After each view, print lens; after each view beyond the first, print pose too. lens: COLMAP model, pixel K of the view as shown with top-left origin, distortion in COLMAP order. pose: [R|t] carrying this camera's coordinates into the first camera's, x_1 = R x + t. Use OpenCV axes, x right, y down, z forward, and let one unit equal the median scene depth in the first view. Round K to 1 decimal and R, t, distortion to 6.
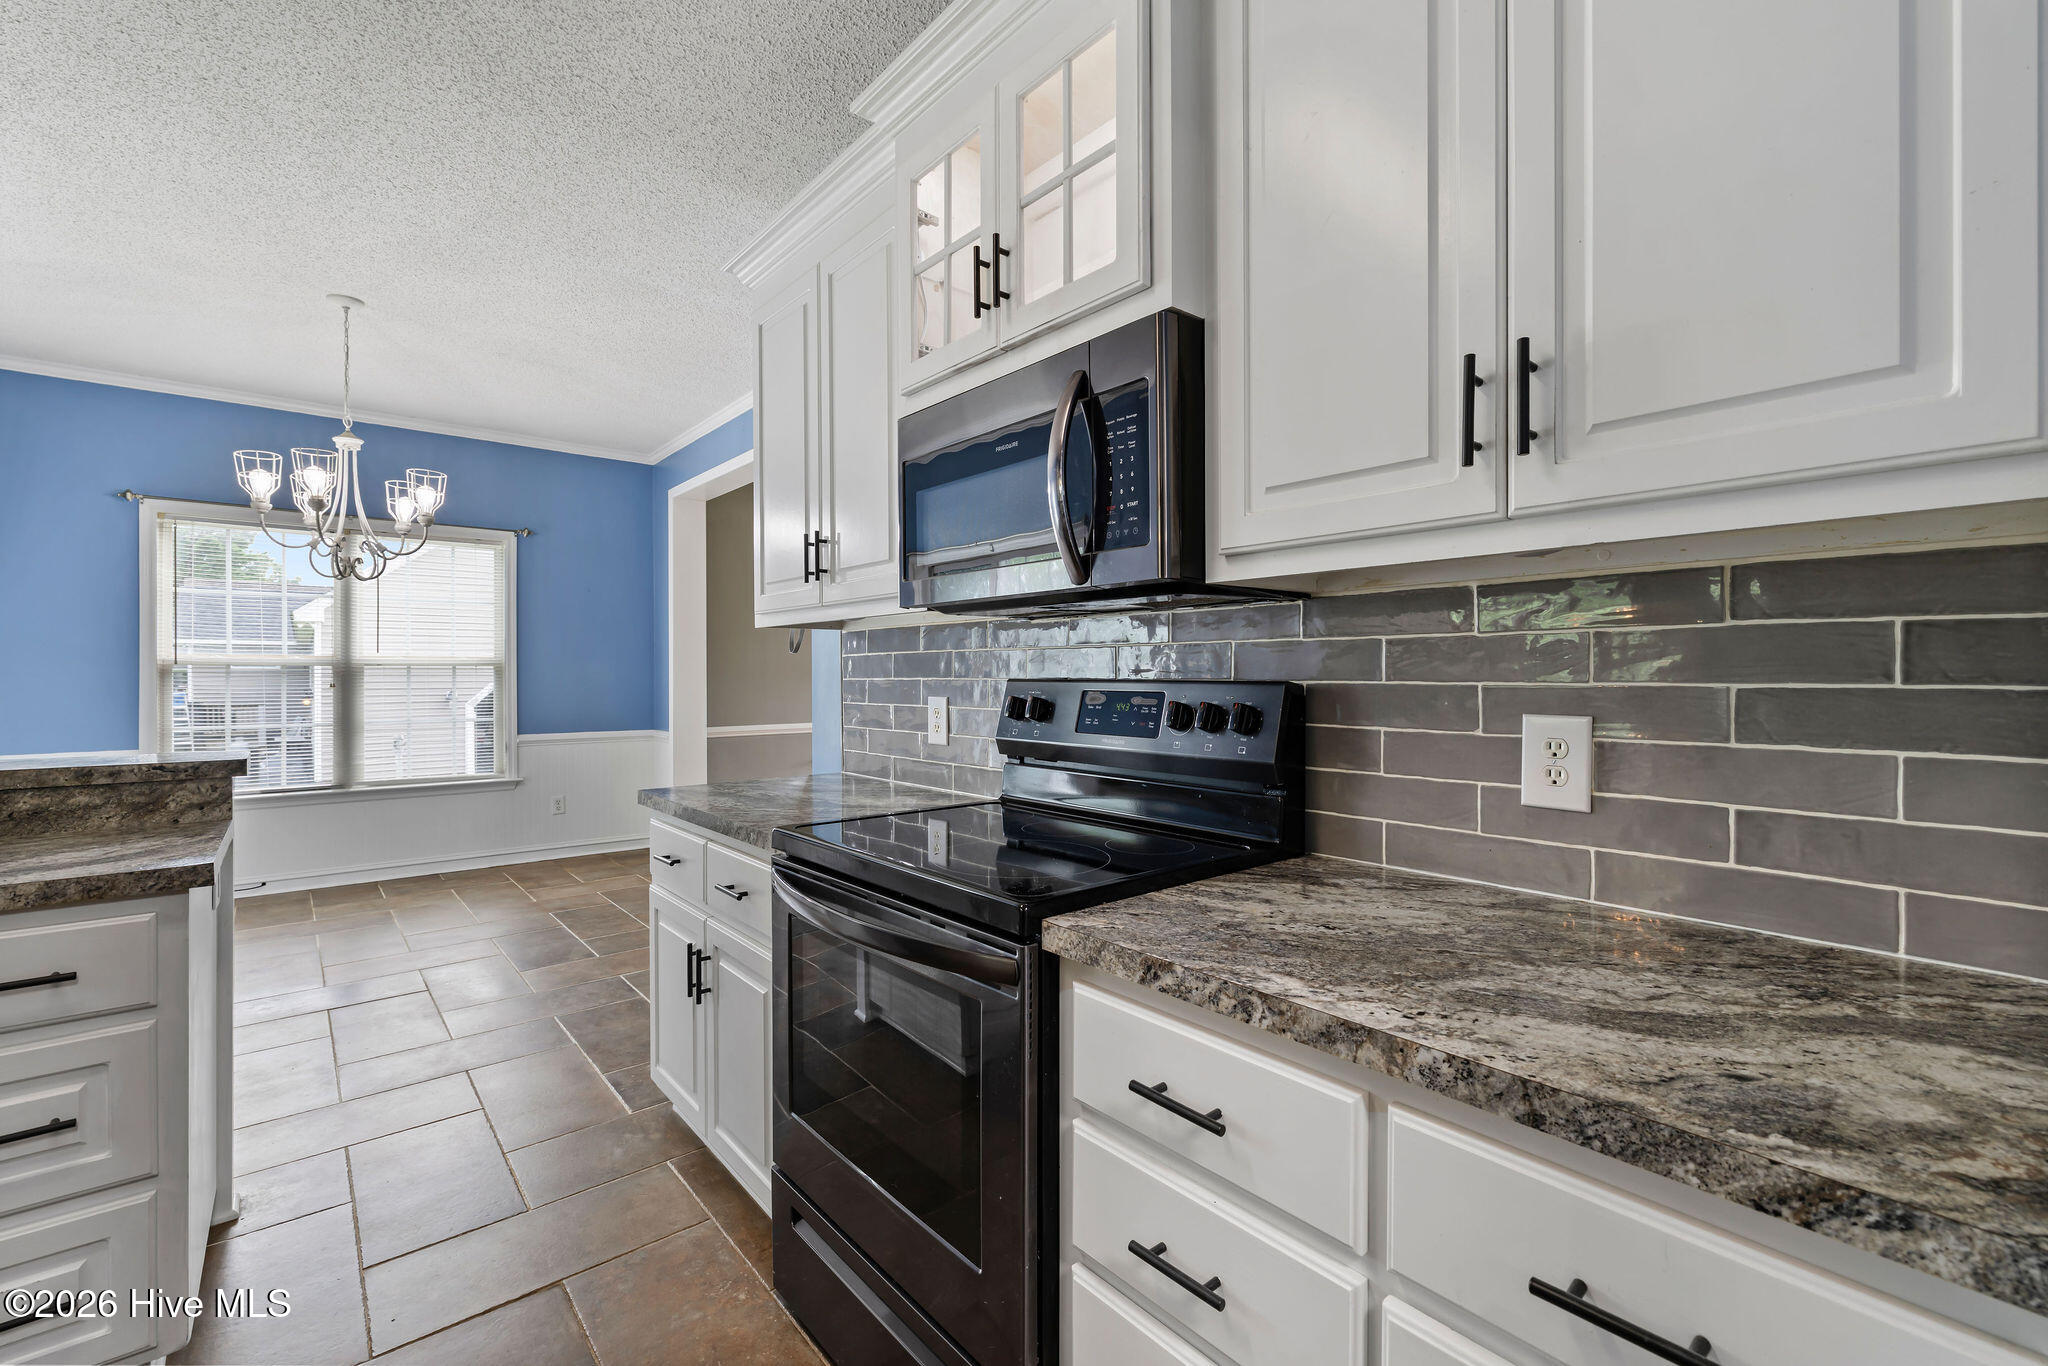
lens RADIAL K [[882.5, 0, 1016.7], [0, 882.5, 671.2], [0, 0, 1]] dist [0.000579, 0.001648]
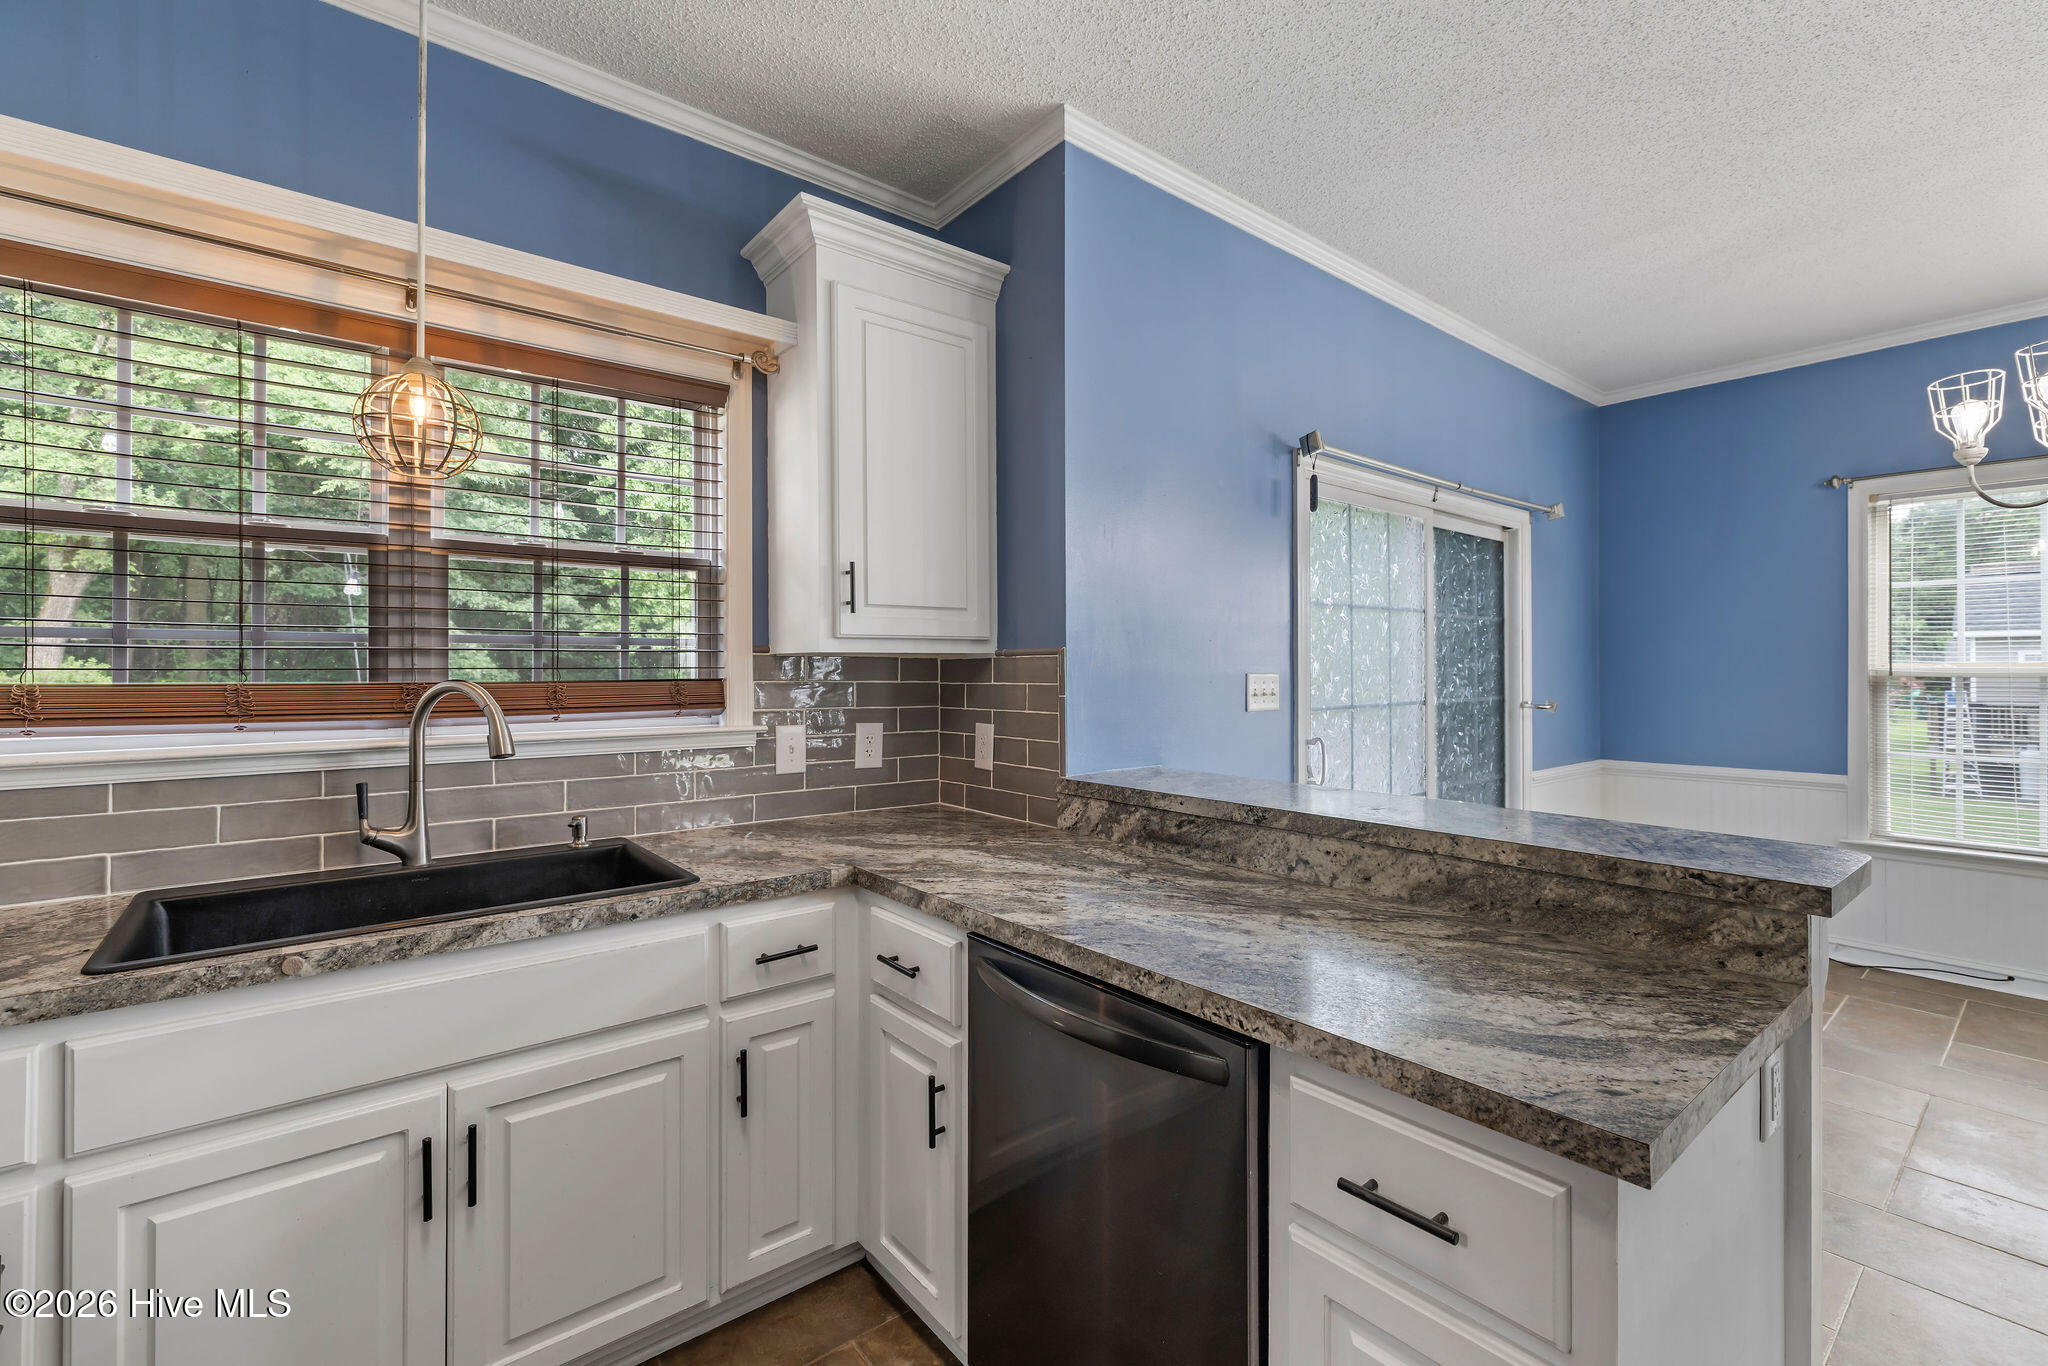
lens RADIAL K [[882.5, 0, 1027.9], [0, 882.5, 666.9], [0, 0, 1]] dist [0.000579, 0.001648]
pose [[0.999950, -0.001362, -0.009864, 0.024098], [0.001217, 0.999892, -0.014674, -0.082609], [0.009883, 0.014661, 0.999844, -0.175599]]
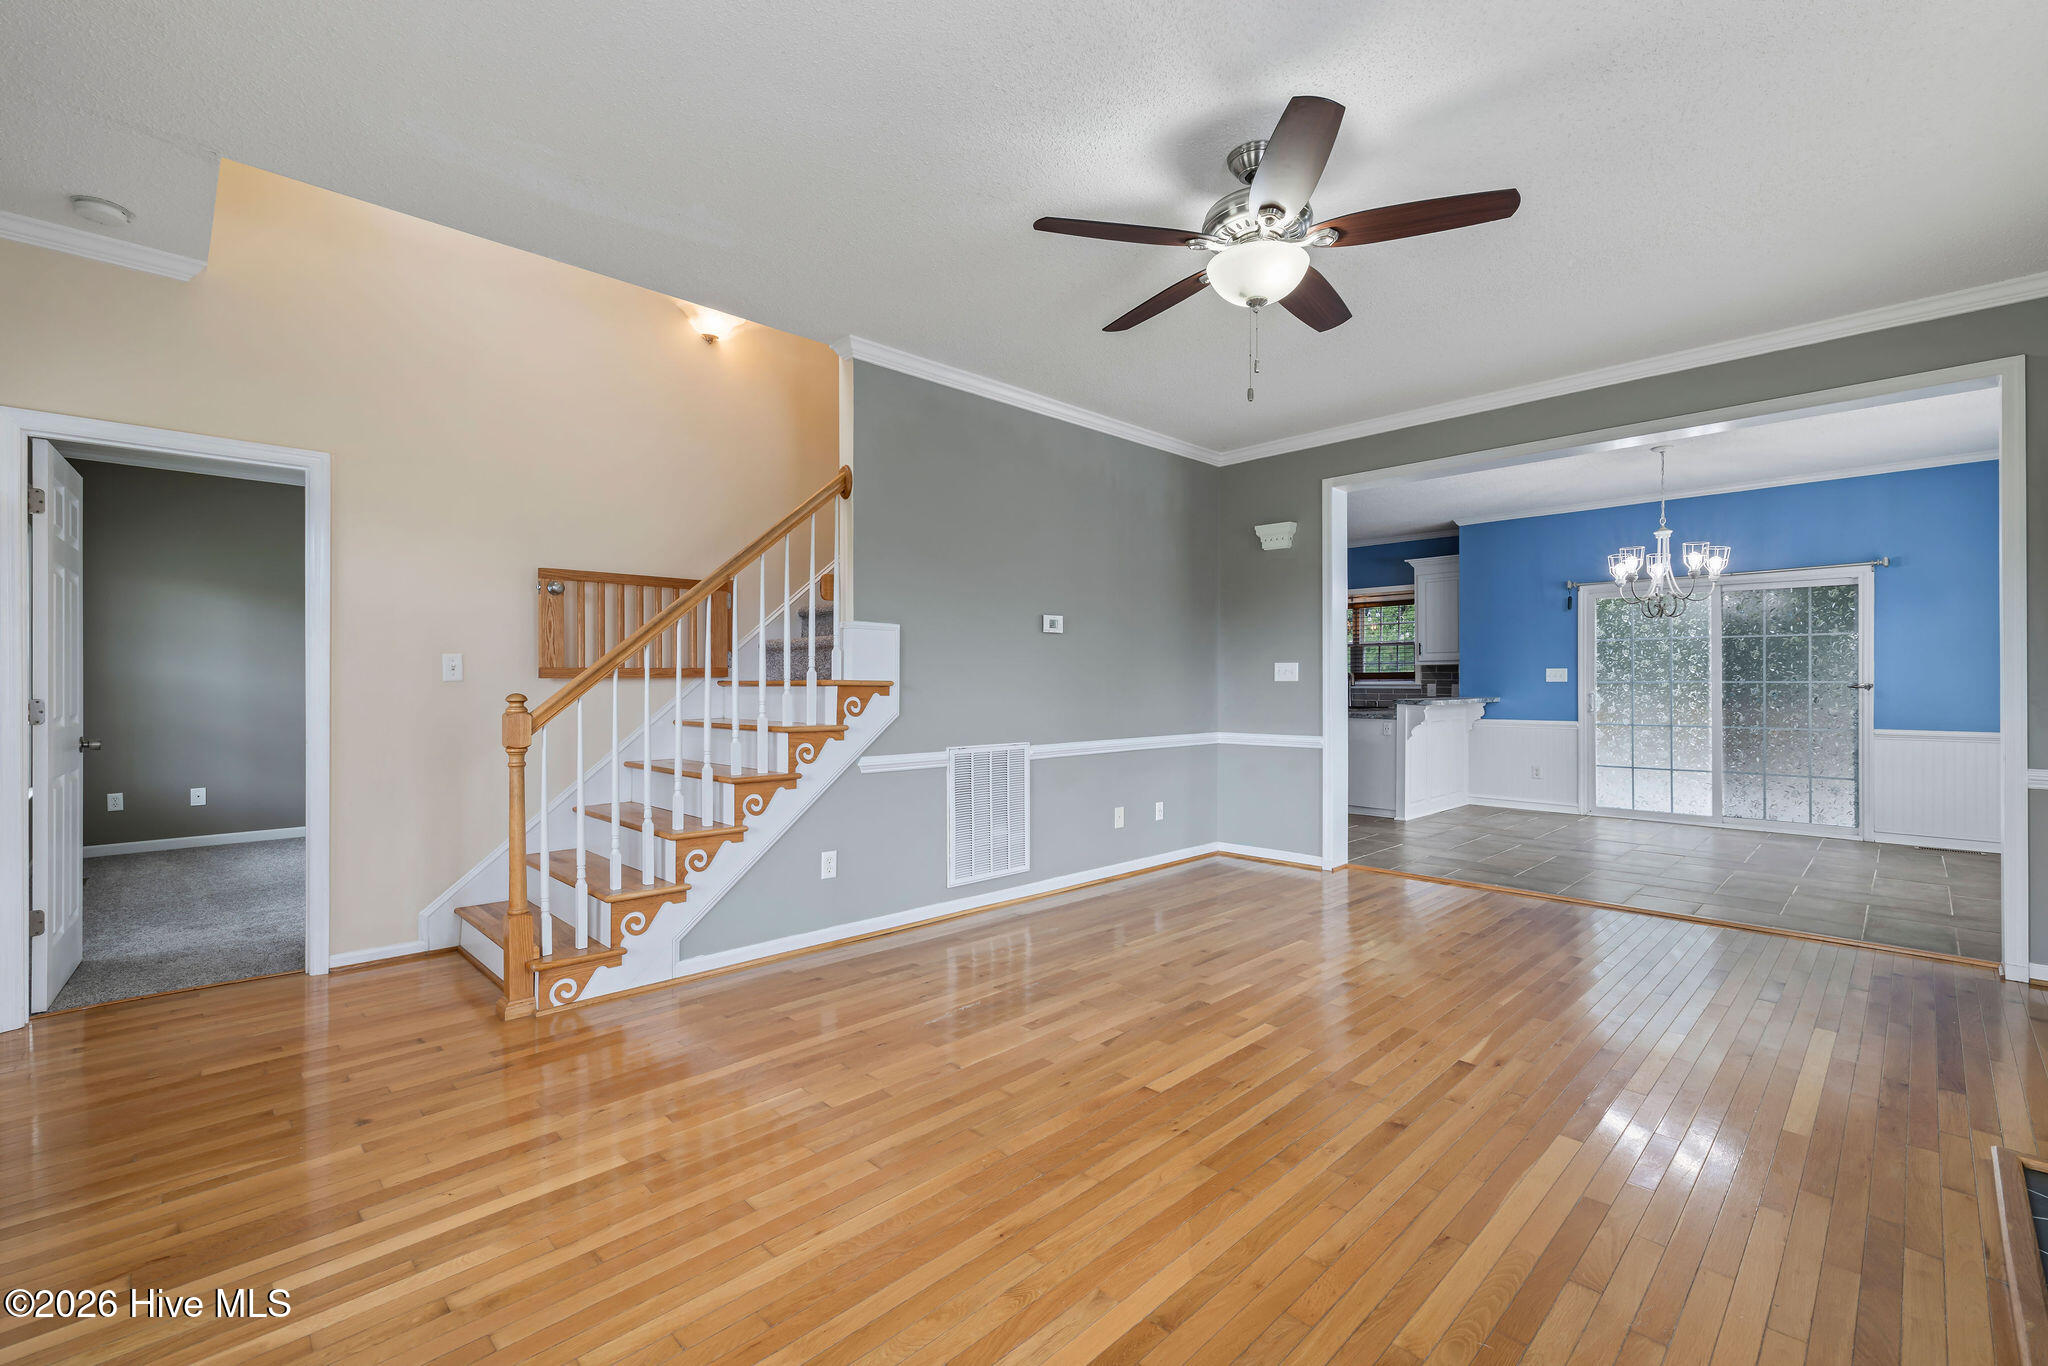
lens RADIAL K [[882.5, 0, 1017.7], [0, 882.5, 681.1], [0, 0, 1]] dist [0.000579, 0.001648]
pose [[0.075830, 0.000466, -0.997121, 9.307966], [-0.008039, 0.999968, -0.000144, 0.065368], [0.997088, 0.008027, 0.075832, -3.117817]]
